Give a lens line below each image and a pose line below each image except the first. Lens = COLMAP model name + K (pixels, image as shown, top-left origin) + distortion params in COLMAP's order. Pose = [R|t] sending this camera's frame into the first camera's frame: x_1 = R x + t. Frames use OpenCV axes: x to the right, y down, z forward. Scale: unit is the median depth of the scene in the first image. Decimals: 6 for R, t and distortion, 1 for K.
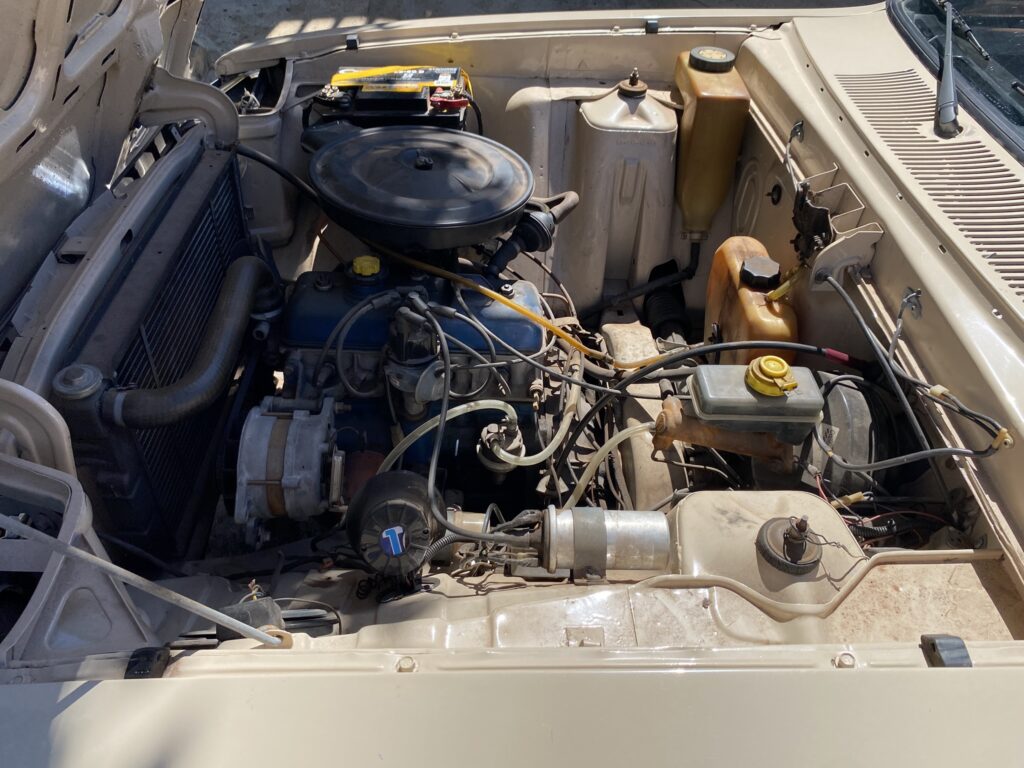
lens RADIAL K [[777.9, 0, 512.1], [0, 777.9, 373.8], [0, 0, 1]] dist [0.029349, -0.033353]
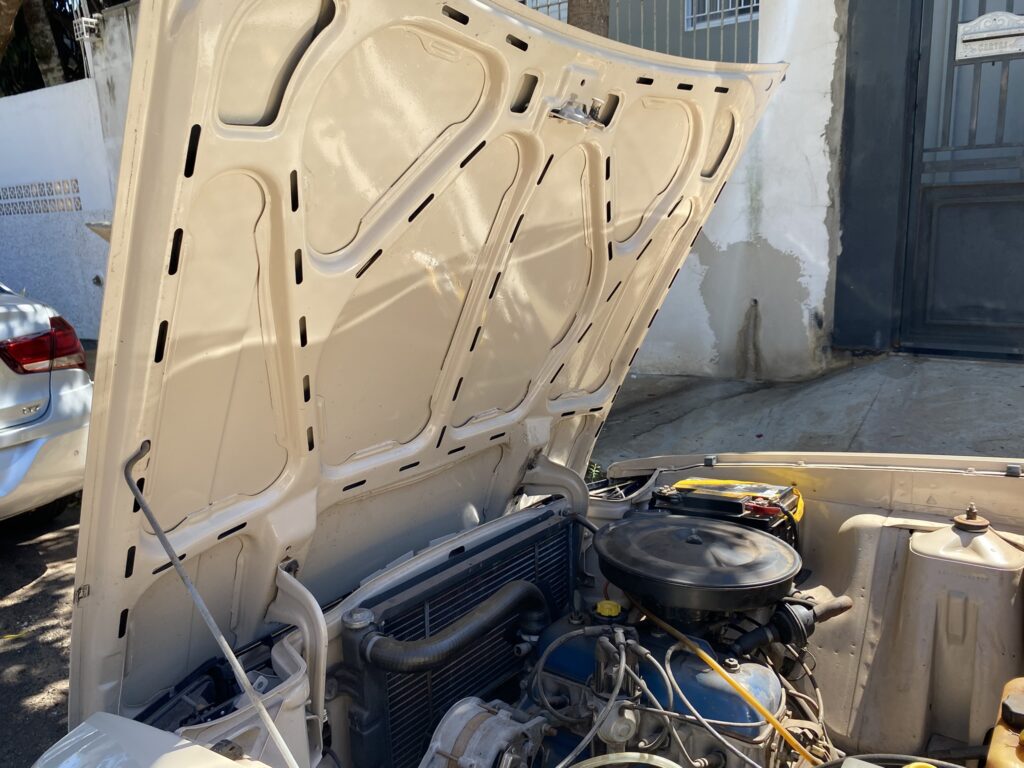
lens RADIAL K [[777.9, 0, 502.3], [0, 777.9, 377.2], [0, 0, 1]] dist [0.029349, -0.033353]
pose [[0.776009, 0.009129, -0.630656, 0.363686], [-0.357596, 0.830025, -0.427999, 0.111031], [0.519553, 0.557651, 0.647372, -0.003943]]
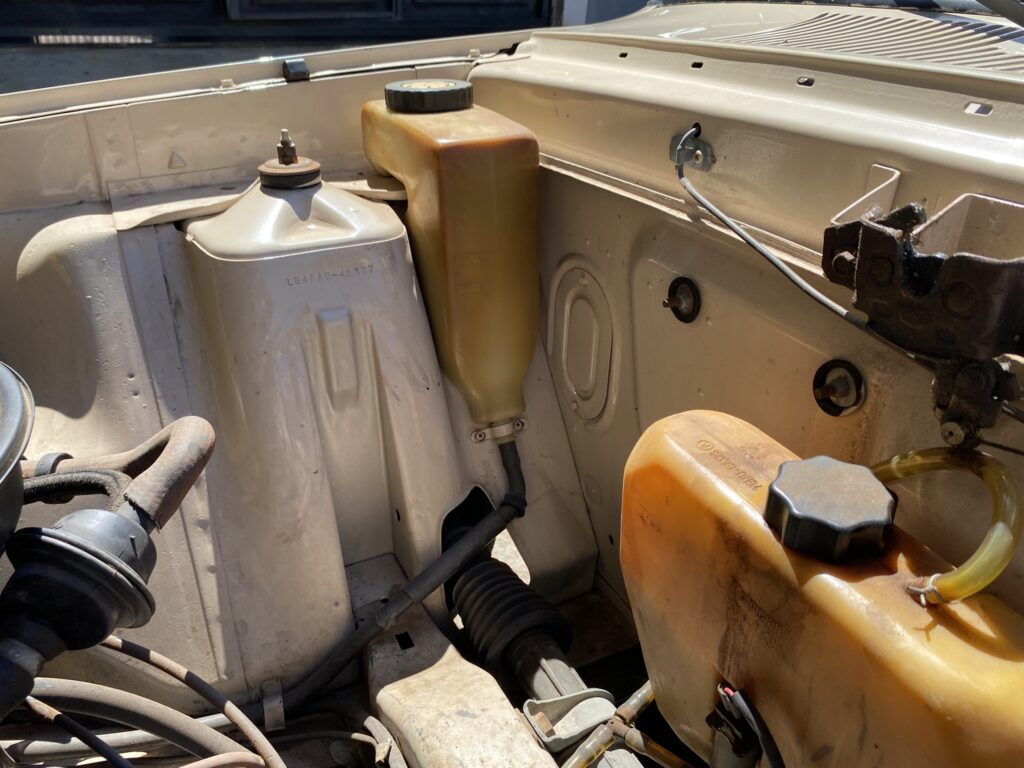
lens RADIAL K [[777.9, 0, 497.1], [0, 777.9, 380.4], [0, 0, 1]] dist [0.029349, -0.033353]
pose [[0.905795, -0.249663, 0.342349, 0.087998], [0.320127, 0.932553, -0.166924, -0.153050], [-0.277584, 0.260794, 0.924626, 0.660463]]
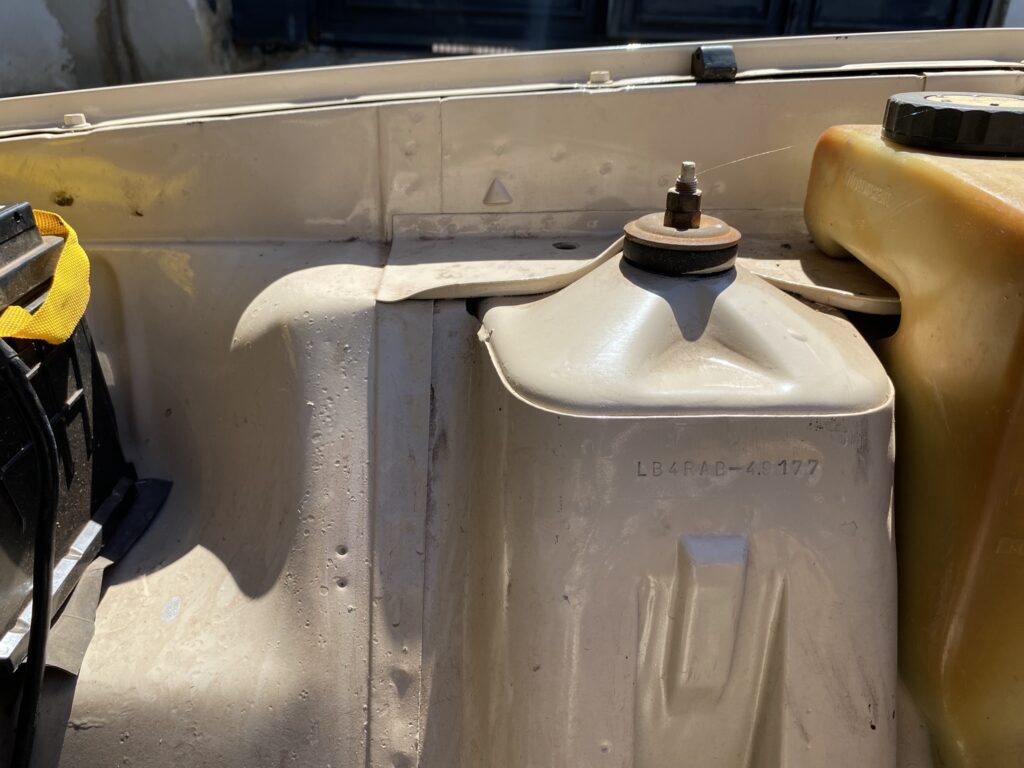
lens RADIAL K [[777.9, 0, 514.7], [0, 777.9, 378.4], [0, 0, 1]] dist [0.029349, -0.033353]
pose [[0.998976, -0.044582, 0.007686, 0.114287], [0.045026, 0.963259, -0.264773, -0.304890], [0.004401, 0.264848, 0.964280, 0.903694]]
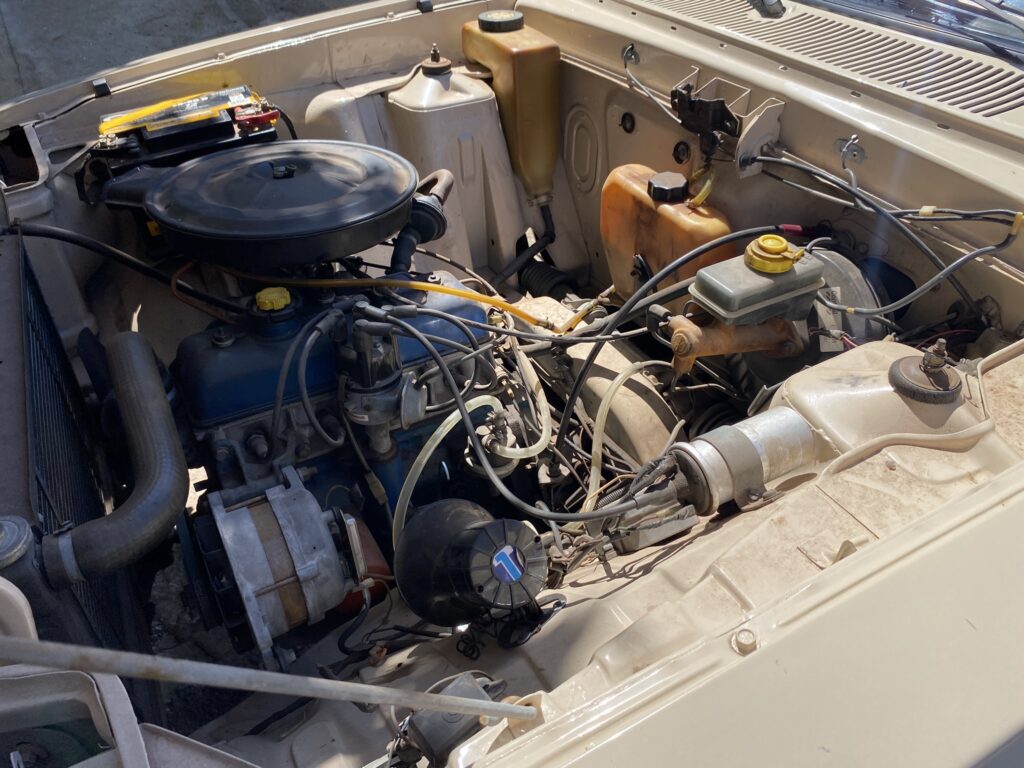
lens RADIAL K [[777.9, 0, 503.6], [0, 777.9, 374.2], [0, 0, 1]] dist [0.029349, -0.033353]
pose [[0.888293, -0.331376, 0.318002, -0.232345], [0.351916, 0.936000, -0.007662, 0.023353], [-0.295111, 0.118716, 0.948059, 0.144789]]
